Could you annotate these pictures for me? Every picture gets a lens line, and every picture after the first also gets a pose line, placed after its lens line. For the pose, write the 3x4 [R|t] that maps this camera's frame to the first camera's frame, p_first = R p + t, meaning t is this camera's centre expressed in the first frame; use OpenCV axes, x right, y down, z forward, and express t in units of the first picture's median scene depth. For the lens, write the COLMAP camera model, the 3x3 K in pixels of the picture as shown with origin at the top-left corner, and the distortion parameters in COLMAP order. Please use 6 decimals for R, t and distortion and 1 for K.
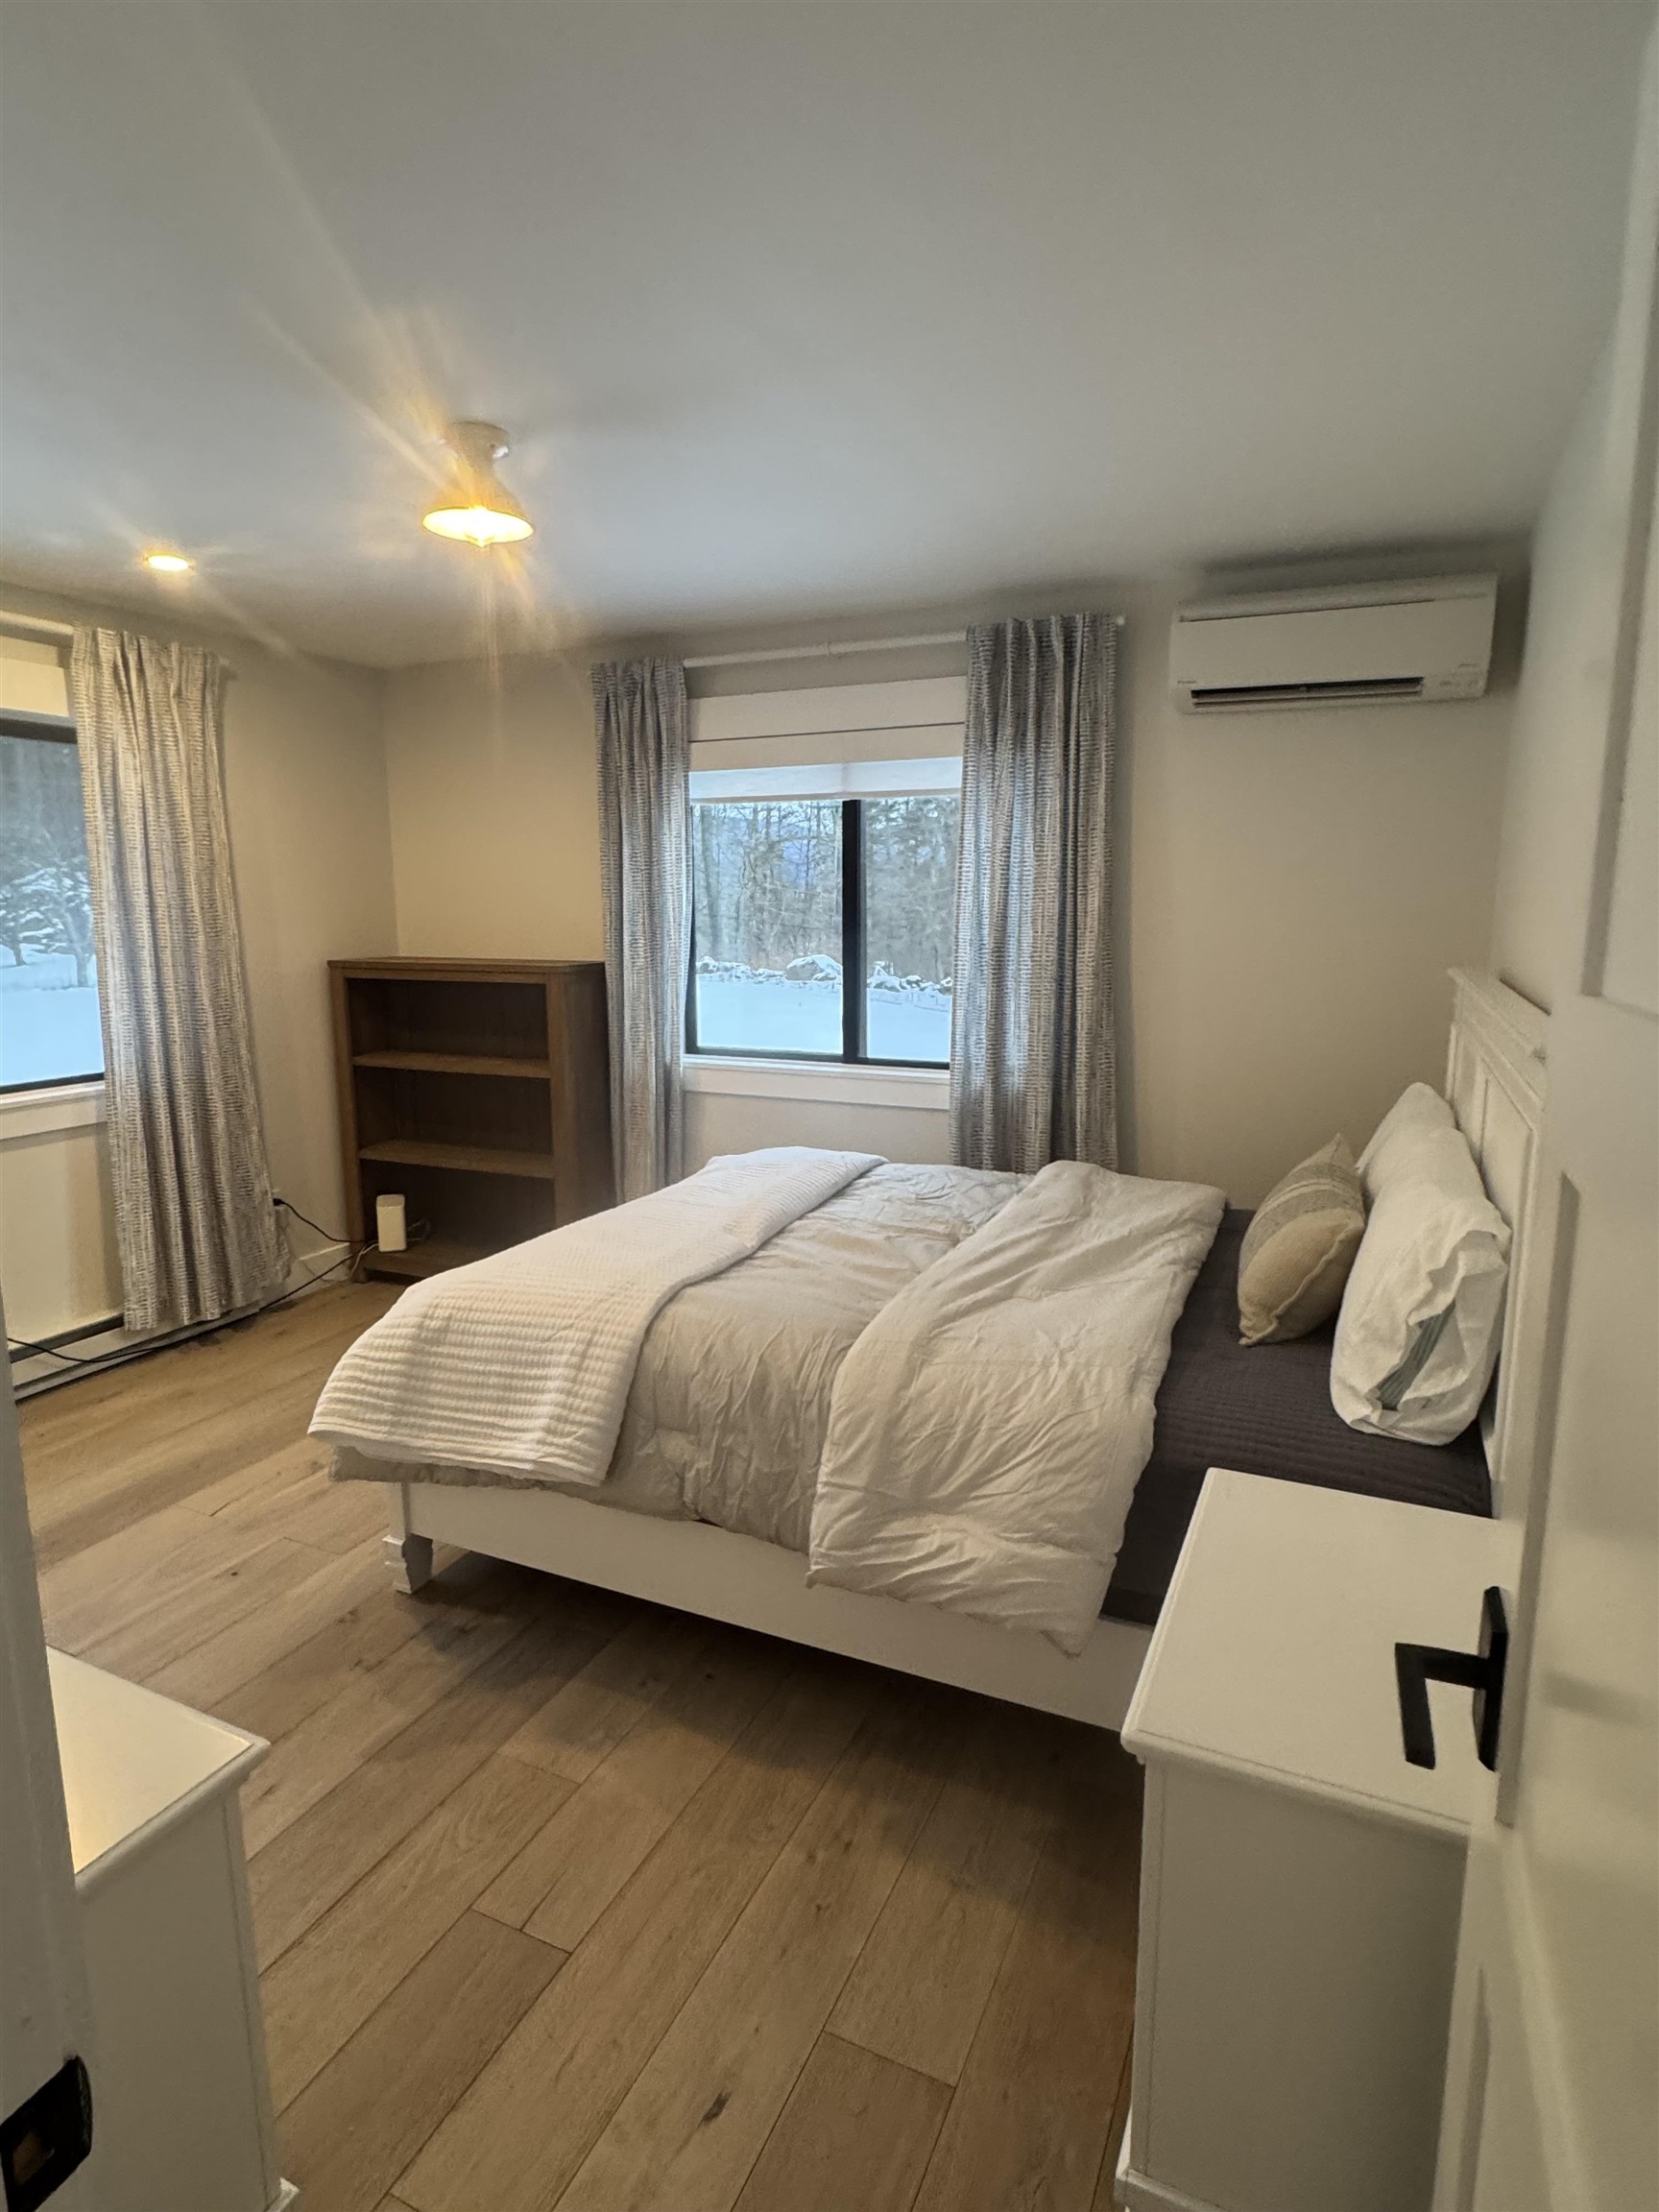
lens RADIAL K [[1194.8, 0, 839.2], [0, 1194.8, 1099.7], [0, 0, 1]] dist [0.003873, -0.002686]
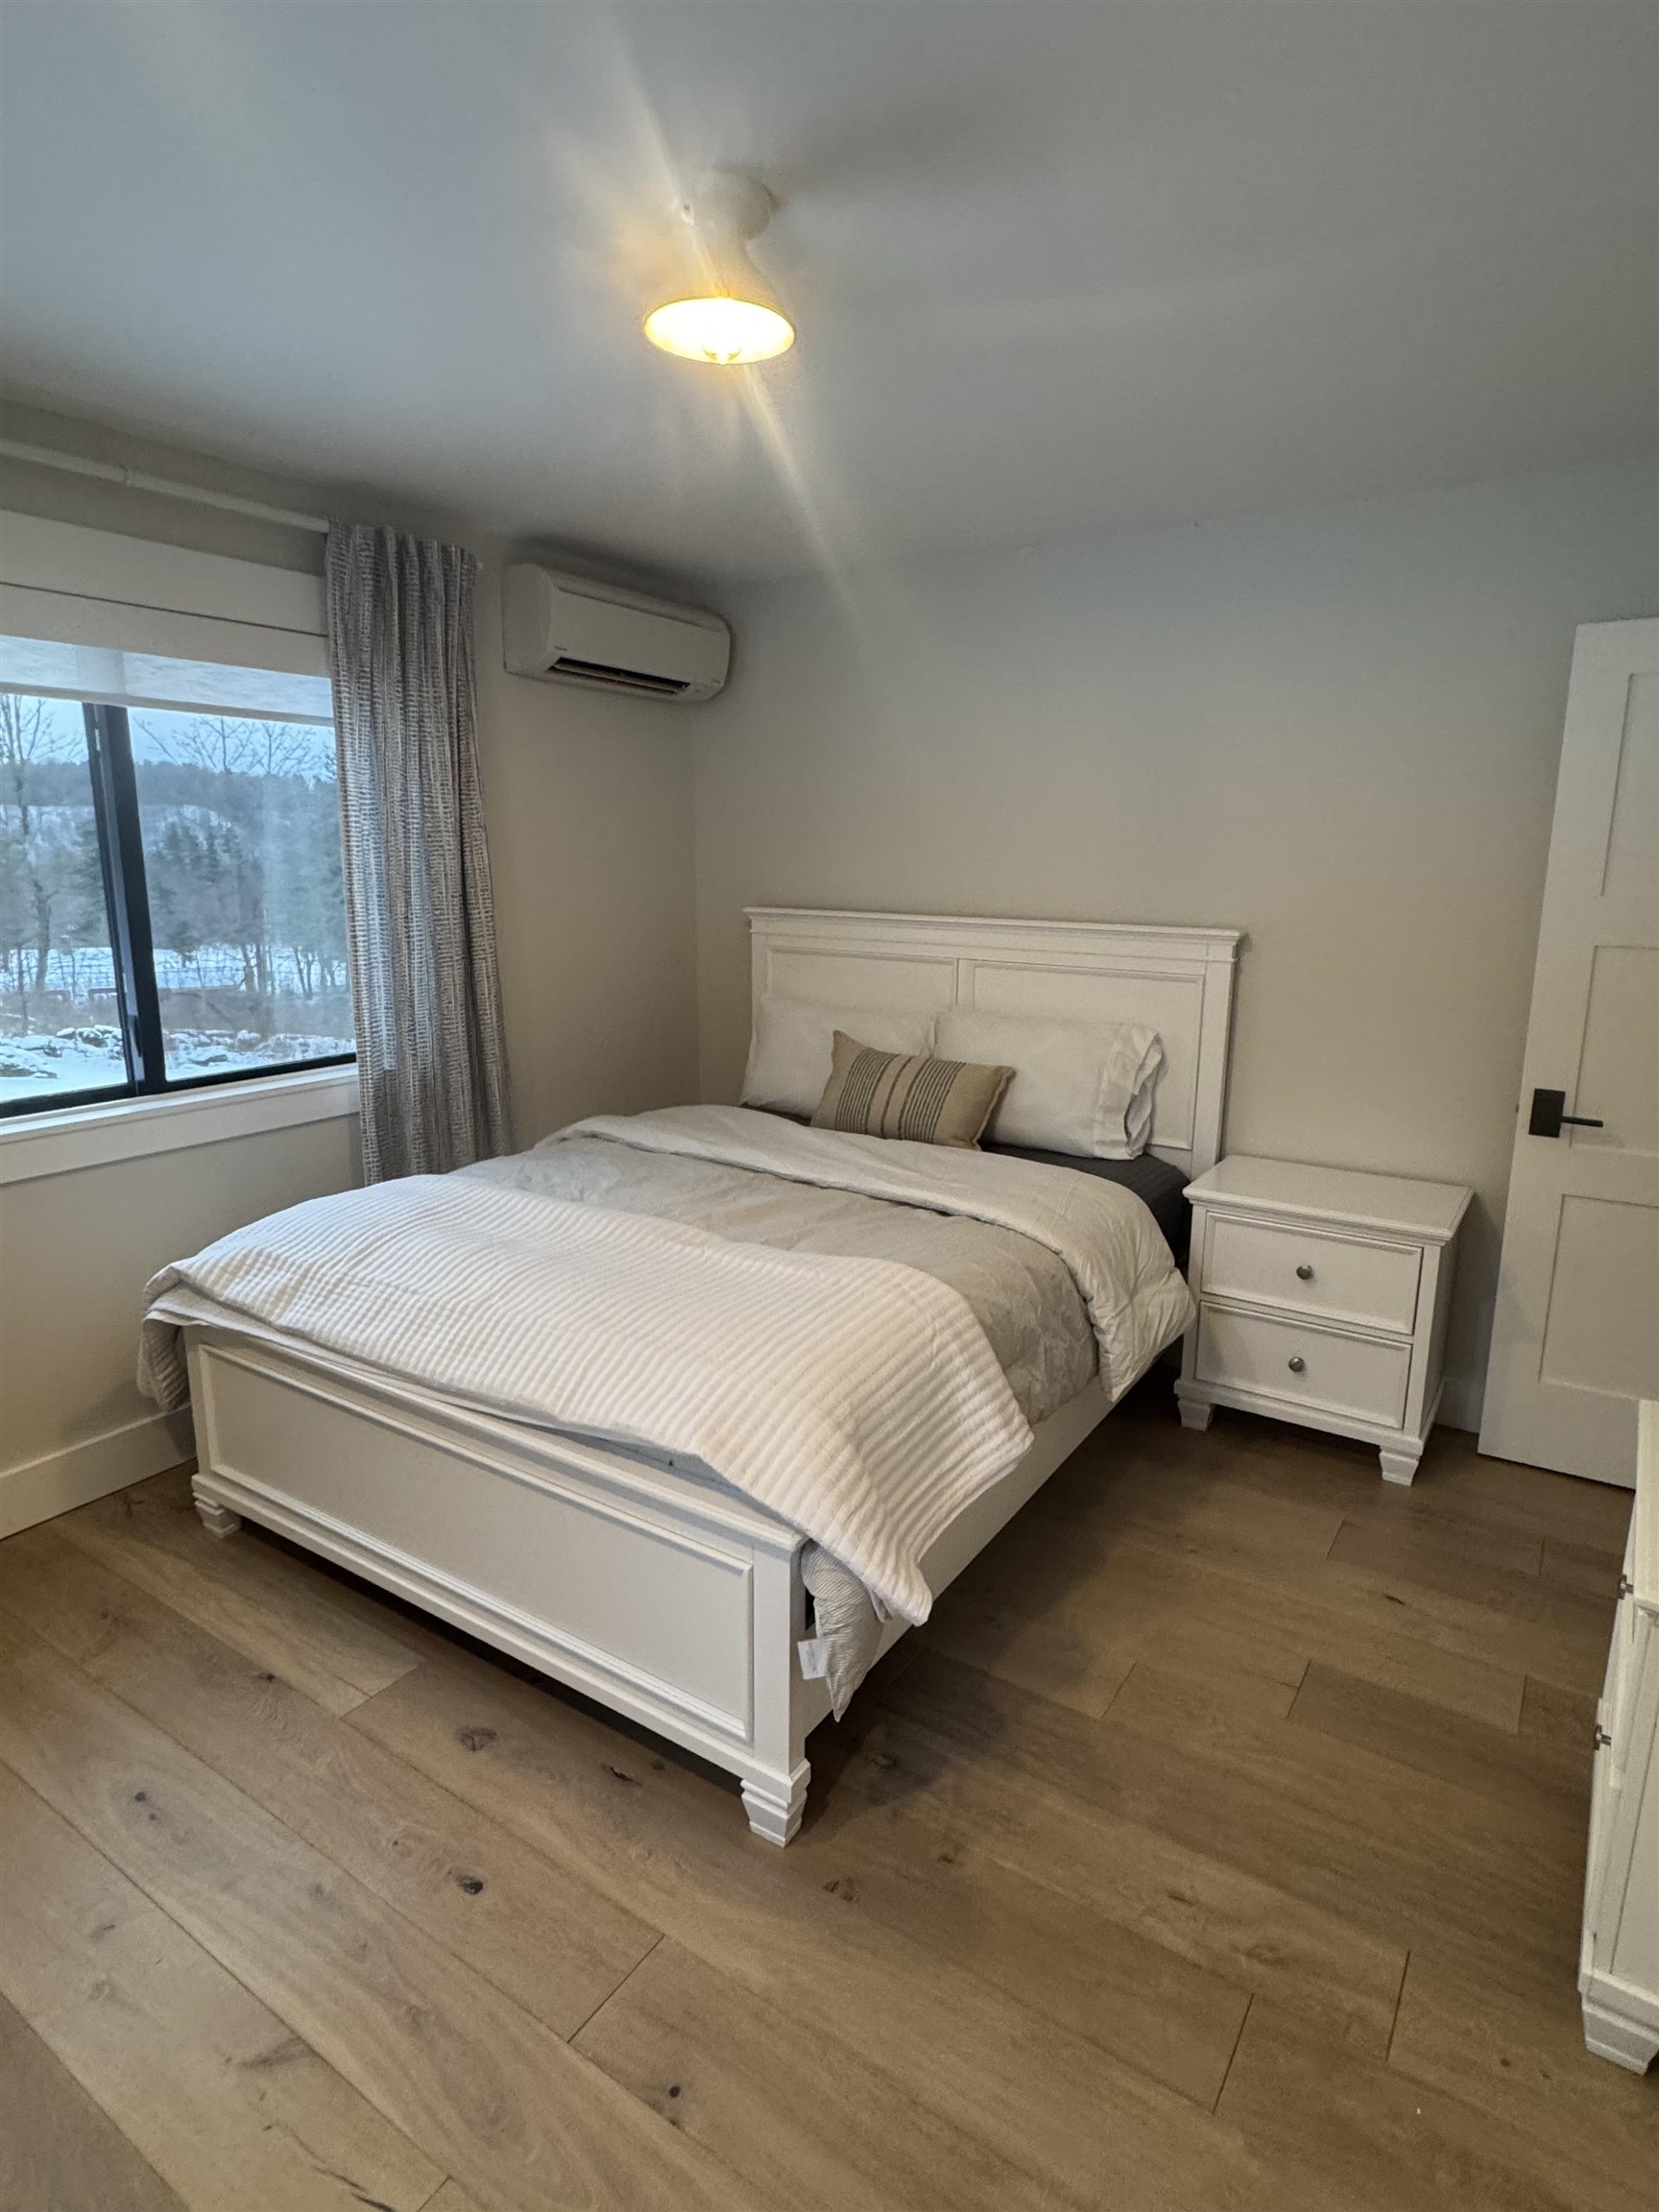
lens RADIAL K [[1170.8, 0, 850.2], [0, 1170.8, 1105.9], [0, 0, 1]] dist [0.004519, 0.000470]
pose [[0.149611, -0.206414, 0.966959, -1.009211], [0.157315, 0.970478, 0.182825, -0.145295], [-0.976150, 0.124764, 0.177667, 0.836378]]
